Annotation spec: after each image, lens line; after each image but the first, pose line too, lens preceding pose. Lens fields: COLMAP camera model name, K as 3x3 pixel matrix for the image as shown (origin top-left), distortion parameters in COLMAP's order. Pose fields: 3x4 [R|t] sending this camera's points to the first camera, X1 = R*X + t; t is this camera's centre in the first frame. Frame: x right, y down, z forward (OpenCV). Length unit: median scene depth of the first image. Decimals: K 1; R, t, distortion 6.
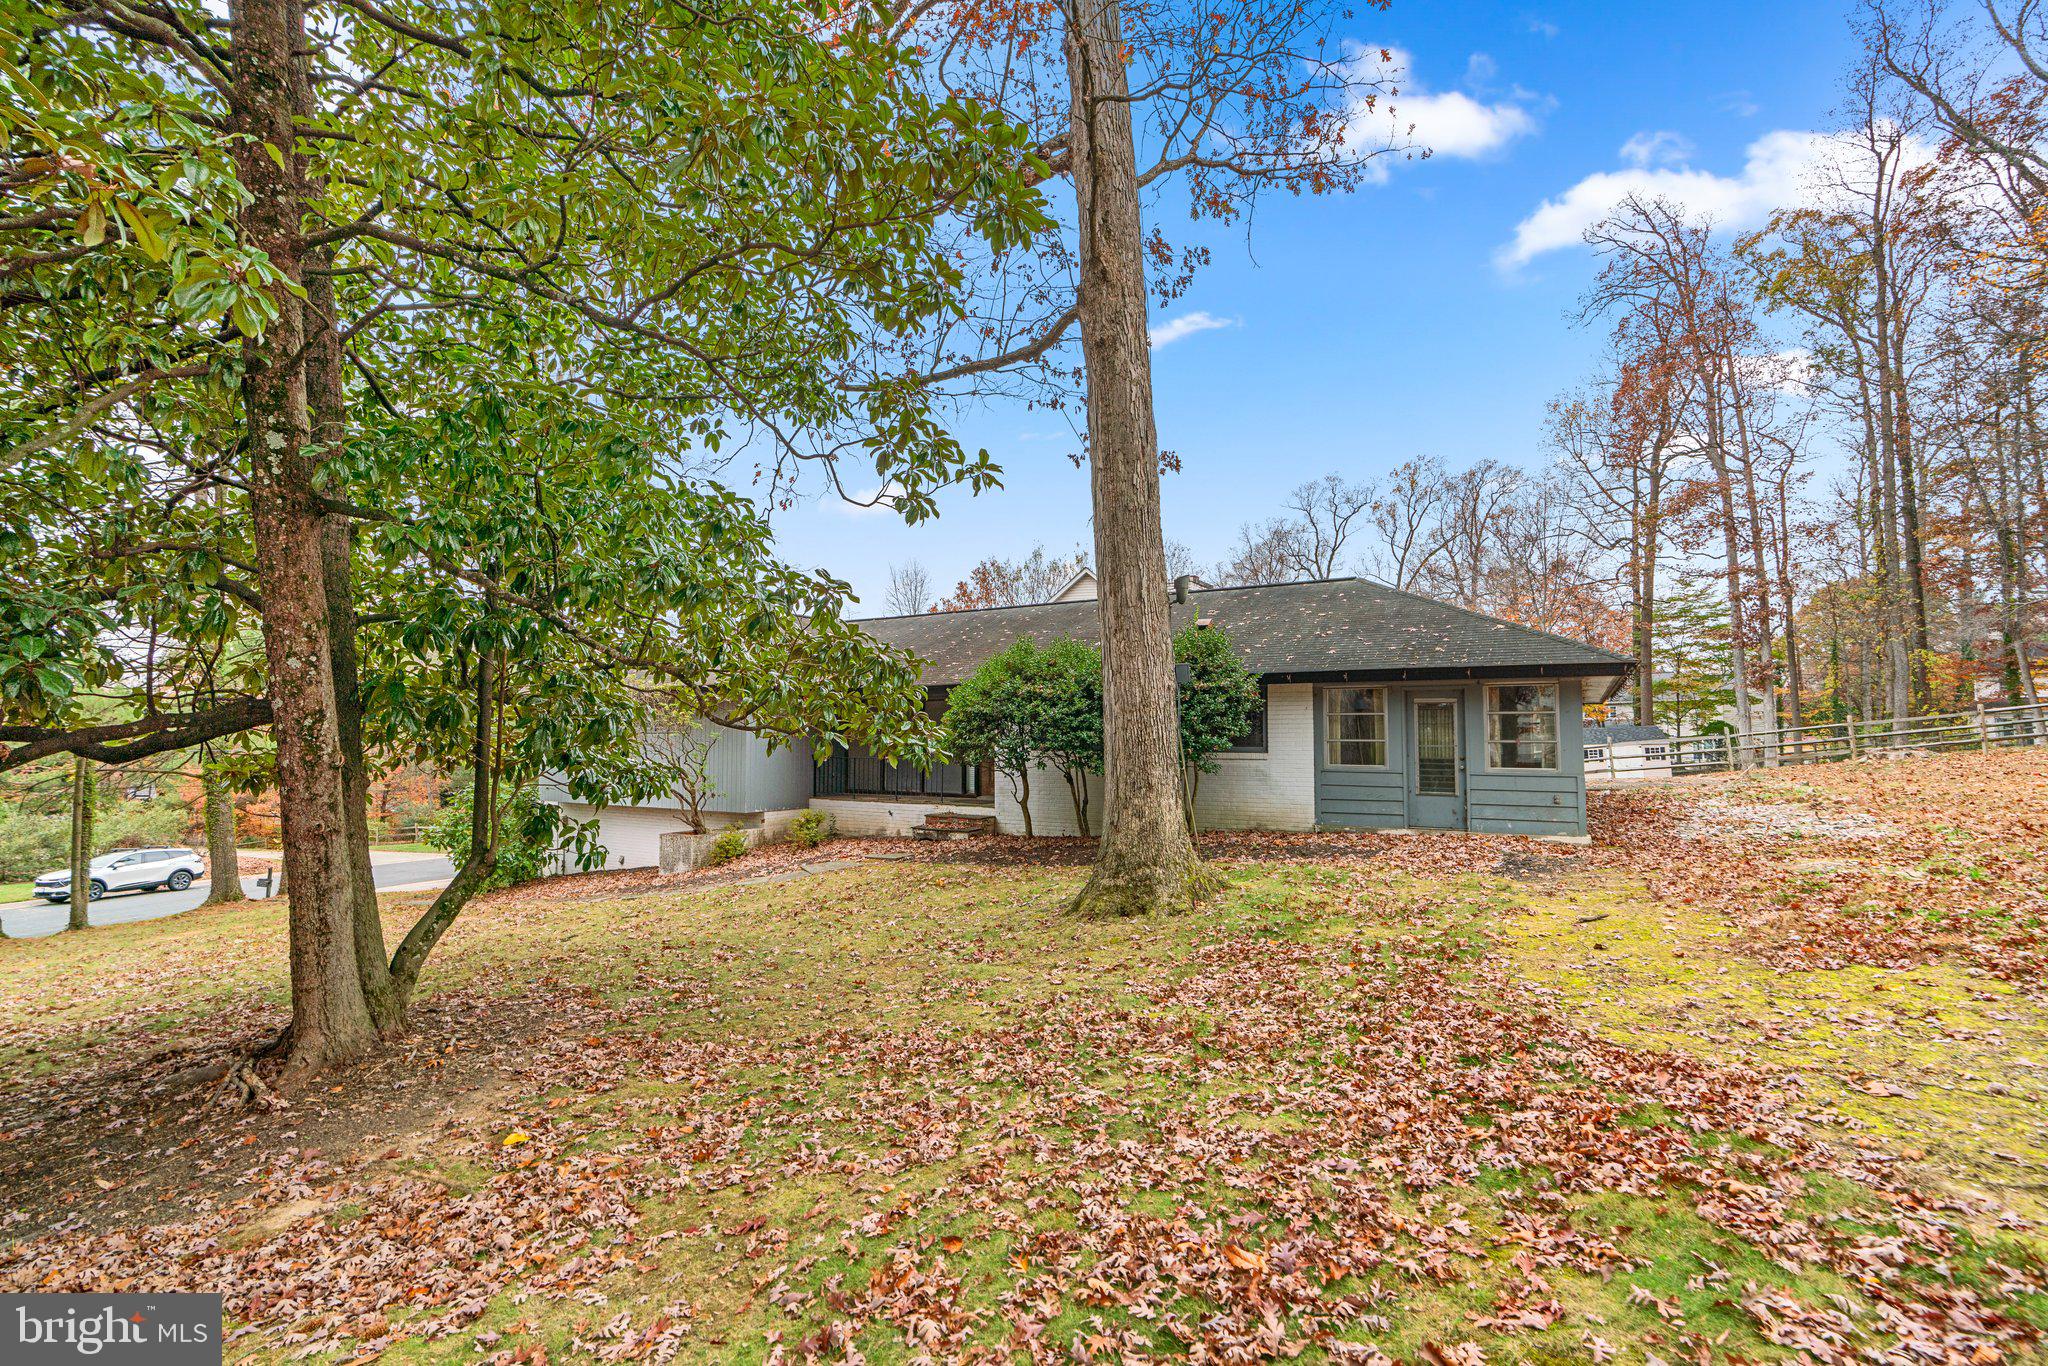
lens RADIAL K [[886.1, 0, 1030.3], [0, 886.1, 672.4], [0, 0, 1]] dist [-0.001952, -0.000337]
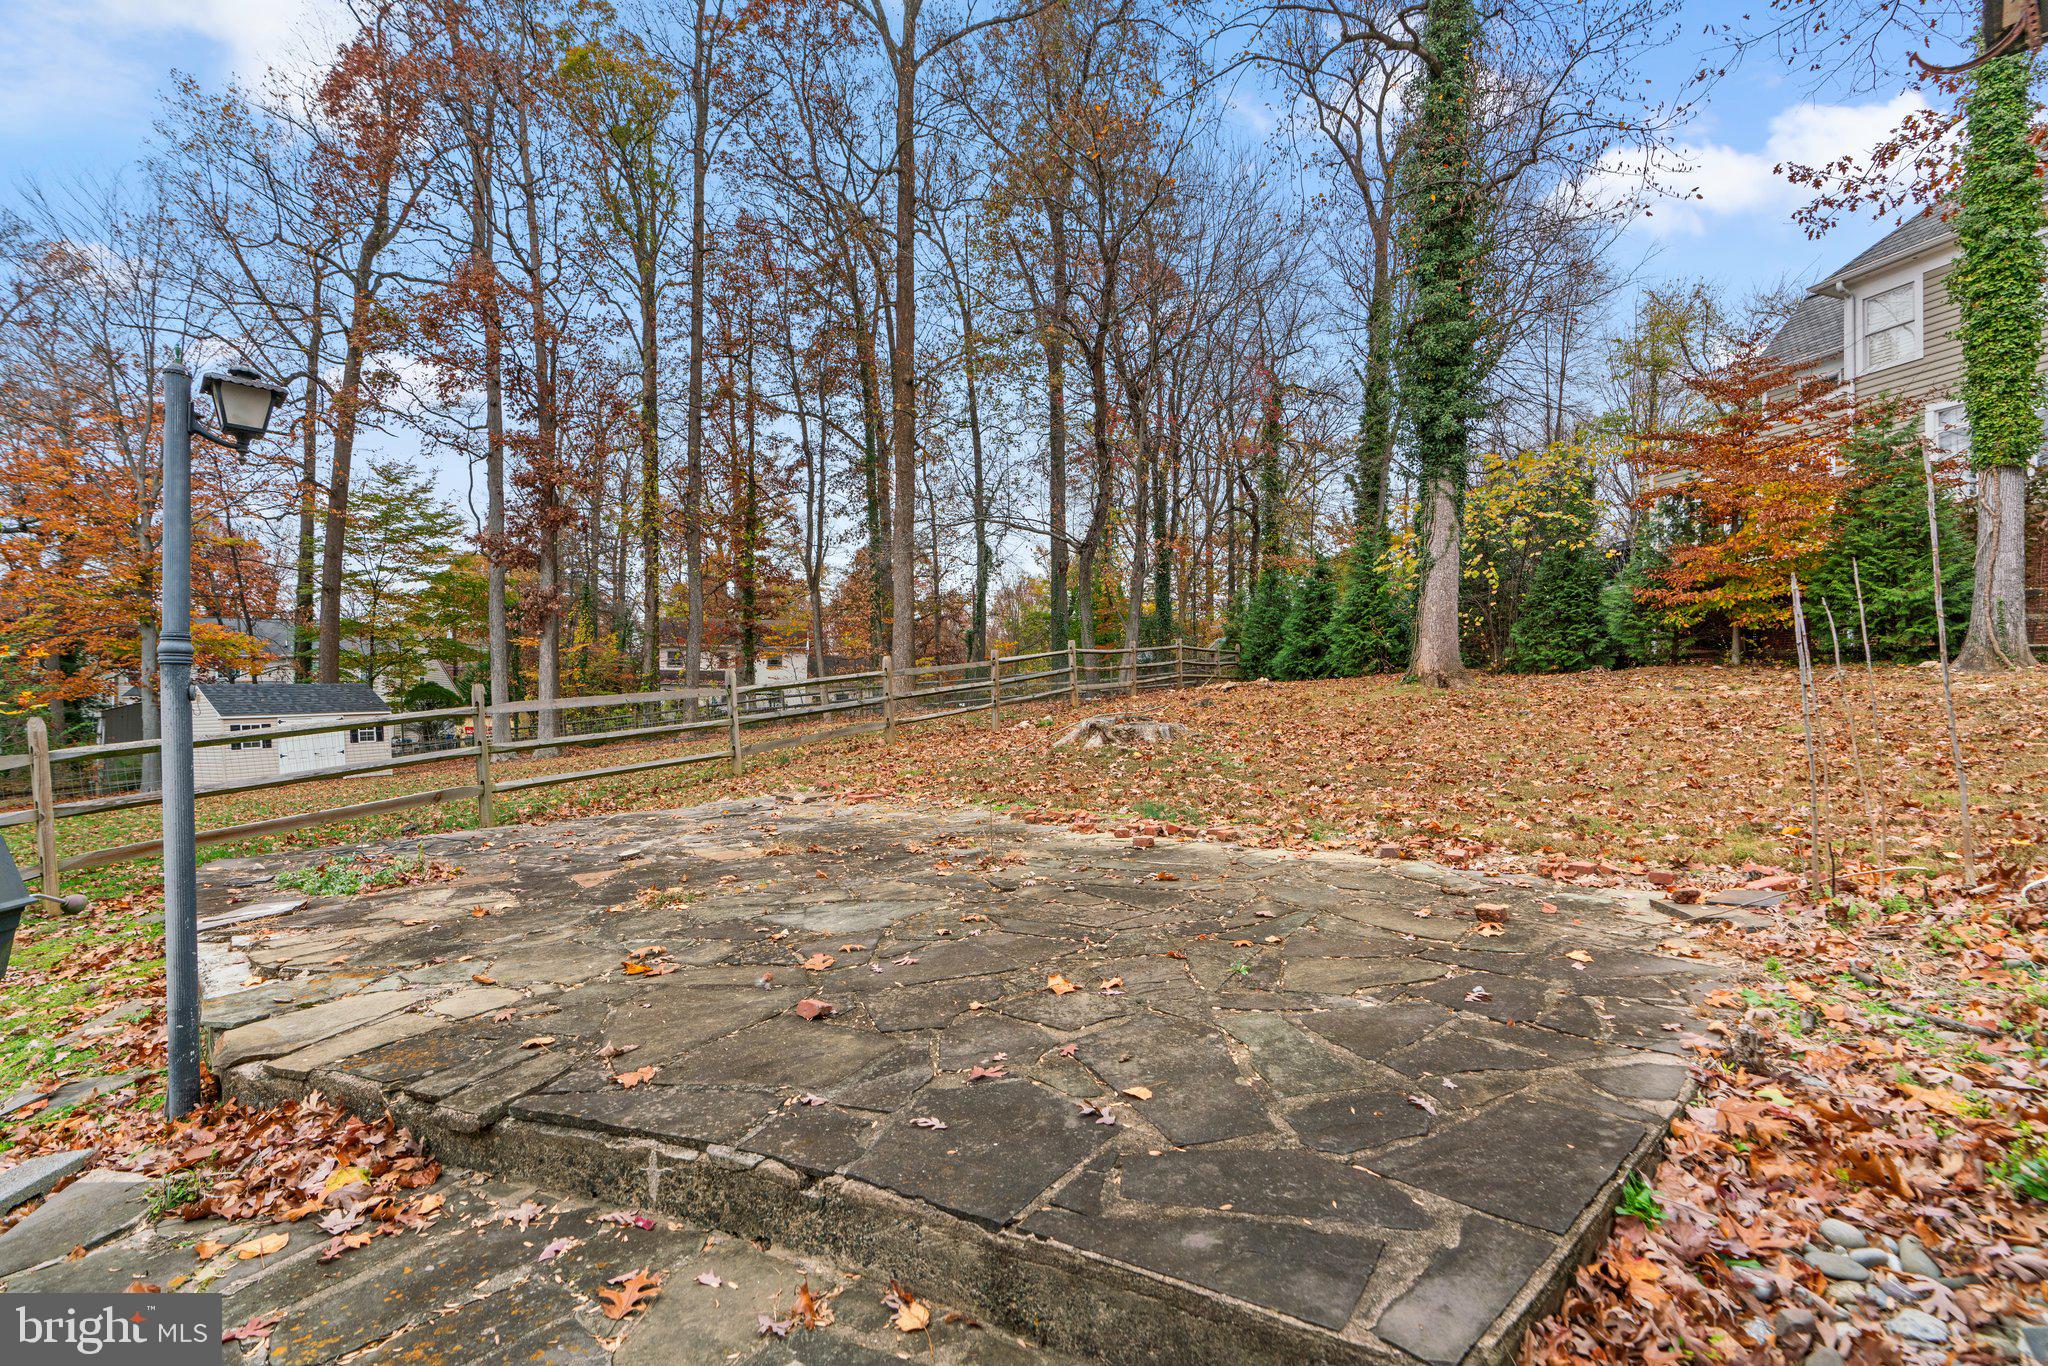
lens RADIAL K [[939.9, 0, 1025.4], [0, 939.9, 724.0], [0, 0, 1]] dist [-0.001128, 0.000099]
pose [[0.248126, -0.000309, 0.968728, 0.190524], [-0.075530, 0.996950, 0.019664, 0.039805], [-0.965779, -0.078047, 0.247346, 0.387093]]
